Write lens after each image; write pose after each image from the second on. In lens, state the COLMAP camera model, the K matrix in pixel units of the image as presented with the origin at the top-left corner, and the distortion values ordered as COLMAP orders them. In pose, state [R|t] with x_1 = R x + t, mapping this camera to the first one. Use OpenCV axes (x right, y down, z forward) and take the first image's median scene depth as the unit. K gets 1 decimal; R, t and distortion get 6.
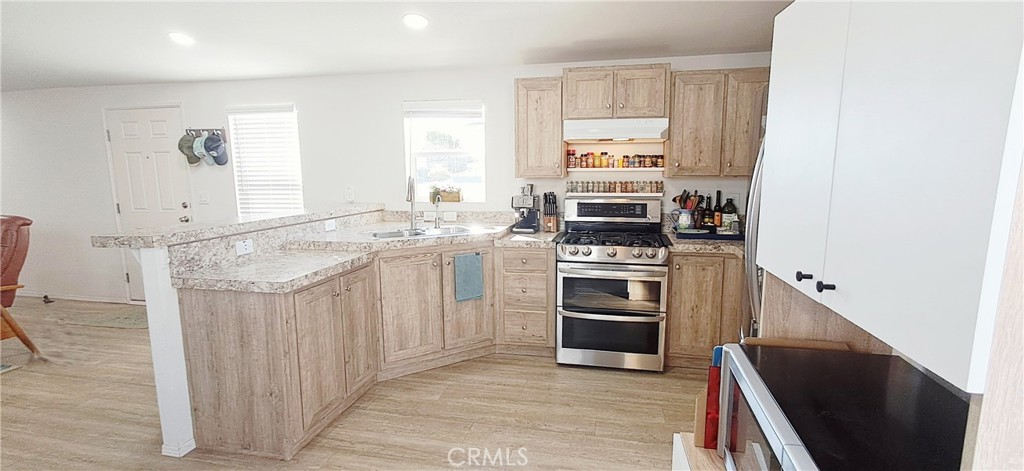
lens RADIAL K [[477.0, 0, 512.0], [0, 477.0, 235.5], [0, 0, 1]] dist [0.000356, -0.000035]
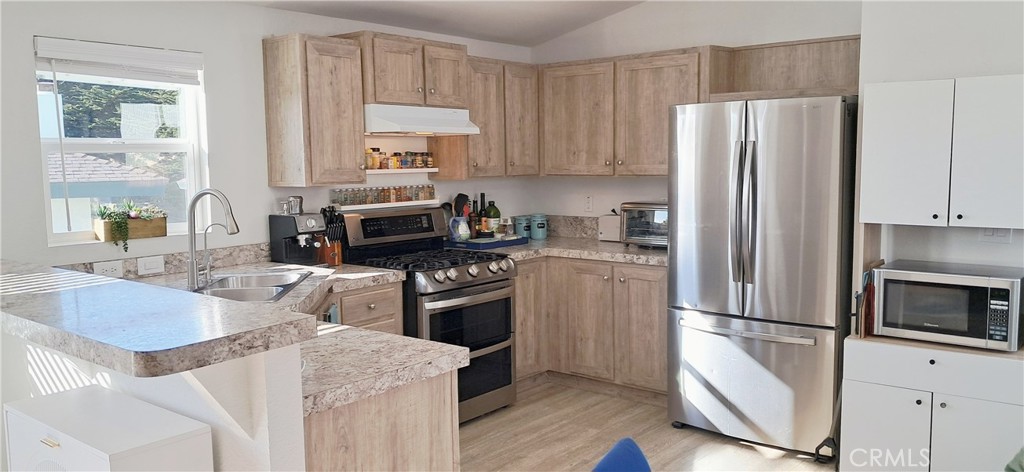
lens RADIAL K [[812.1, 0, 545.6], [0, 812.1, 239.3], [0, 0, 1]] dist [0.141289, -0.298003]
pose [[0.437400, -0.092596, 0.894487, -0.871146], [0.138439, 0.989761, 0.034762, -0.045783], [-0.888547, 0.108627, 0.445740, 0.237477]]
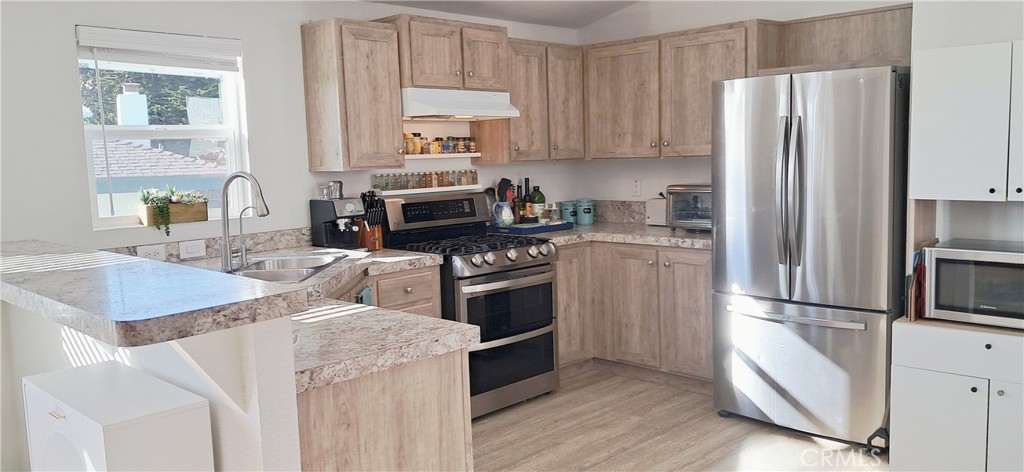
lens RADIAL K [[812.1, 0, 545.6], [0, 812.1, 239.3], [0, 0, 1]] dist [0.141289, -0.298003]
pose [[0.515116, -0.102960, 0.850914, -0.827855], [0.147856, 0.988551, 0.030106, -0.023064], [-0.844272, 0.110304, 0.524441, 0.206113]]
